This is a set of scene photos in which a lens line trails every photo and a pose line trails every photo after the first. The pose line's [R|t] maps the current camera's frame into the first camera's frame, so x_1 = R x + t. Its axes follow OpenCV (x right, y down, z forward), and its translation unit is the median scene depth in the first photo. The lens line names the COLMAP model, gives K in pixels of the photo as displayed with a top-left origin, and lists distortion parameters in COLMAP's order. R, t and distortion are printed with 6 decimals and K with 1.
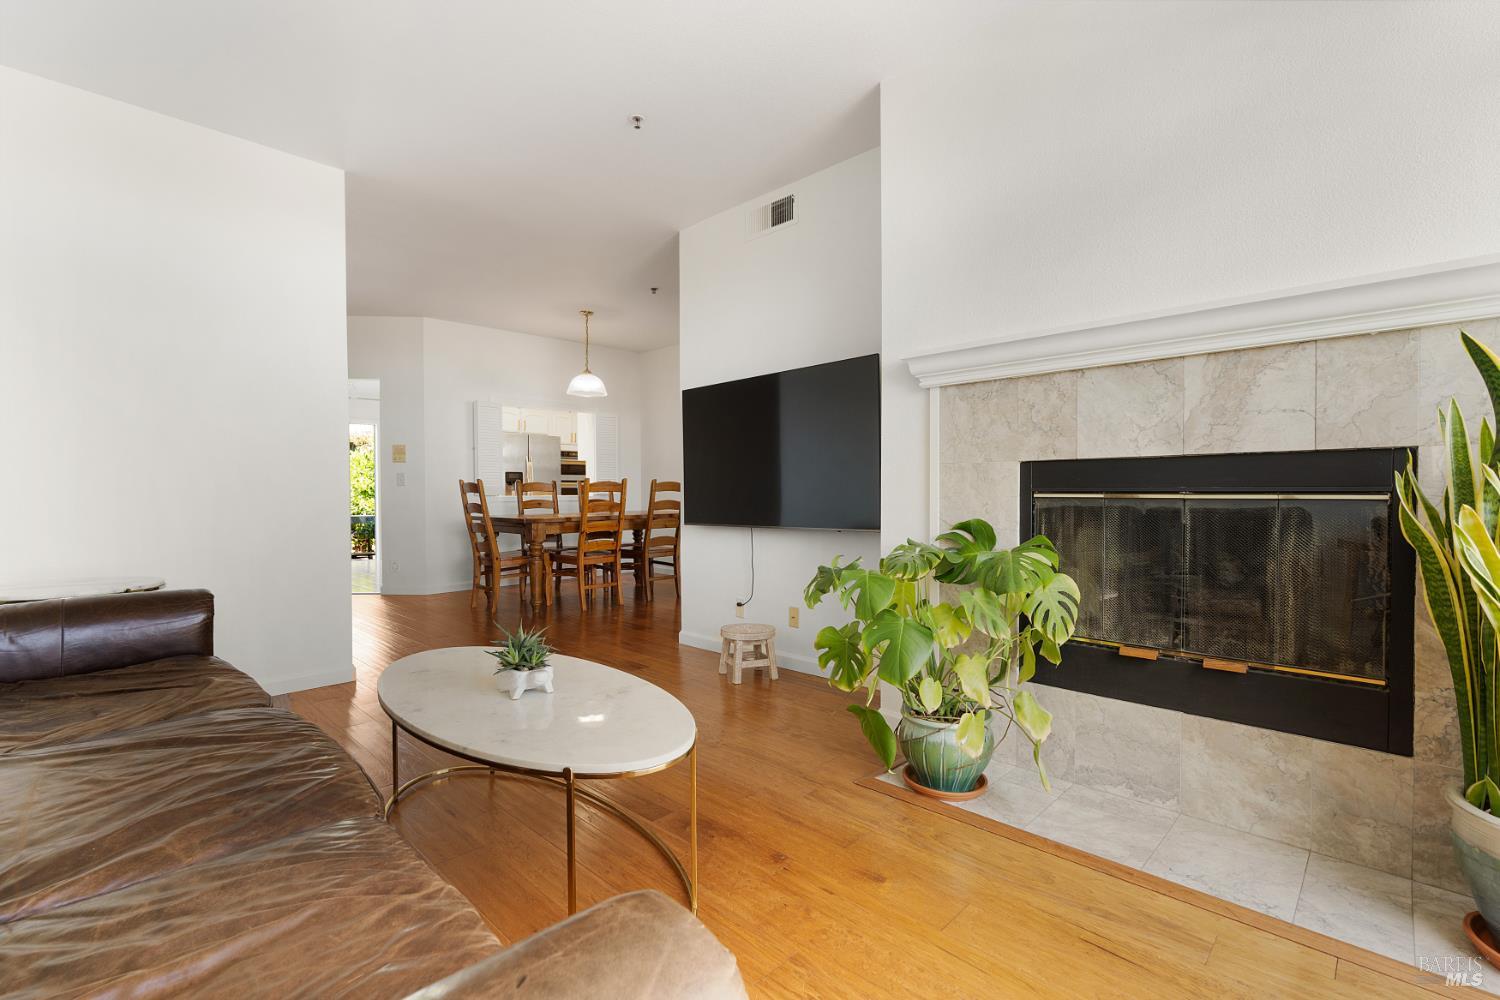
lens RADIAL K [[695.9, 0, 753.9], [0, 695.9, 504.6], [0, 0, 1]] dist [-0.007457, 0.000122]
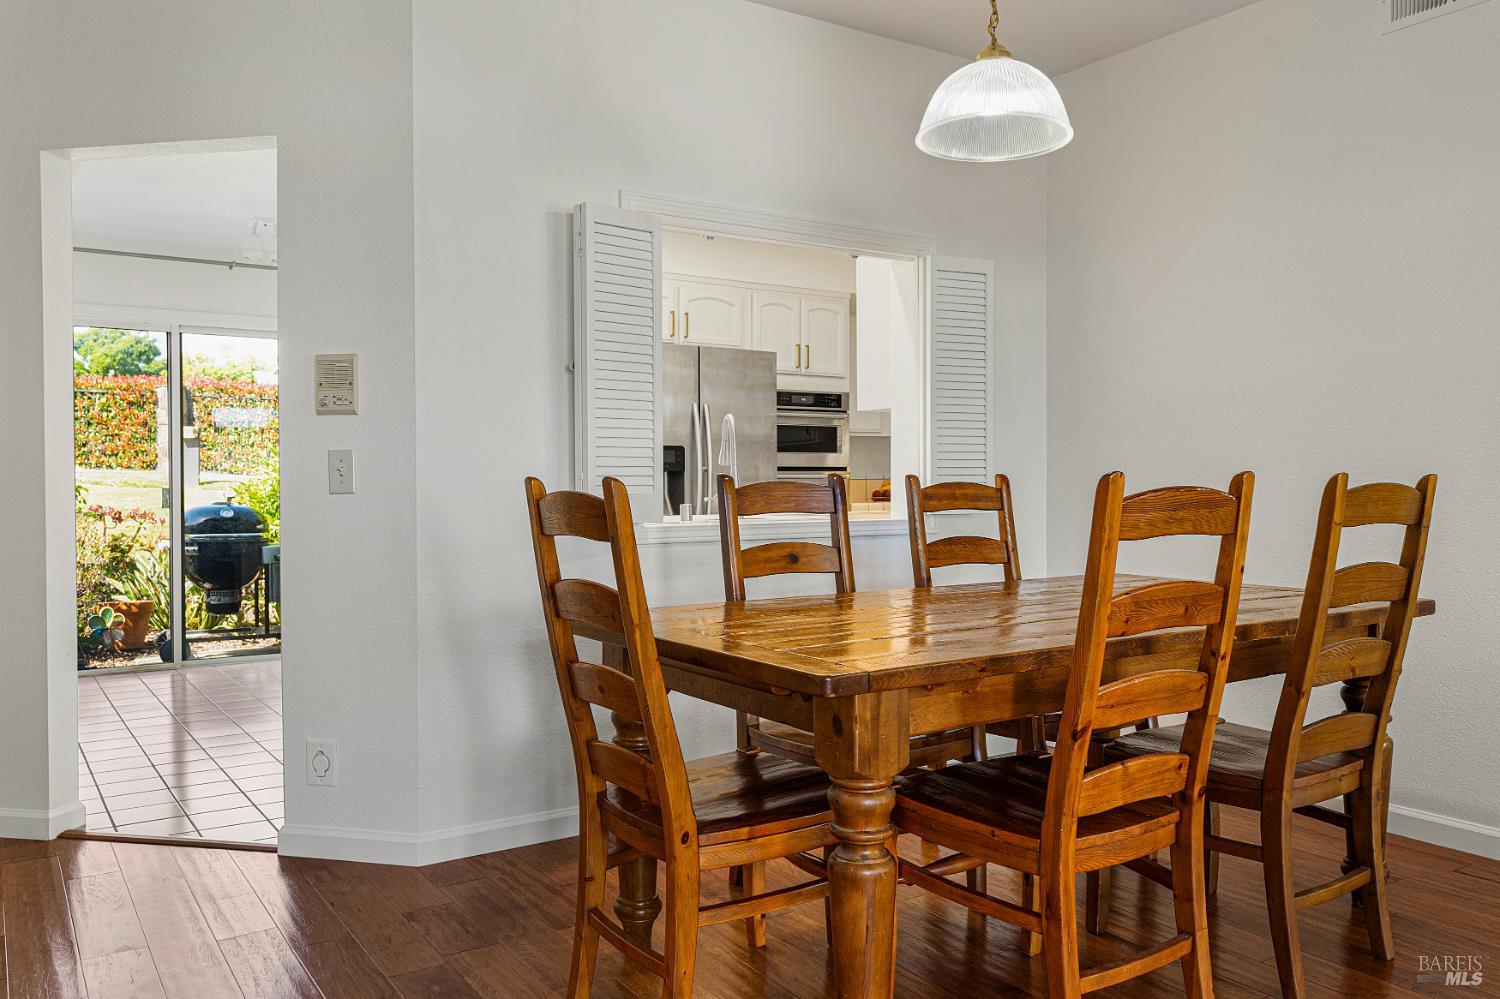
lens RADIAL K [[1153.9, 0, 750.4], [0, 1153.9, 488.8], [0, 0, 1]] dist [0.034873, -0.000770]
pose [[0.977969, 0.003134, -0.208729, -0.233342], [-0.005263, 0.999940, -0.009647, -0.024877], [0.208686, 0.010533, 0.977926, 0.551947]]
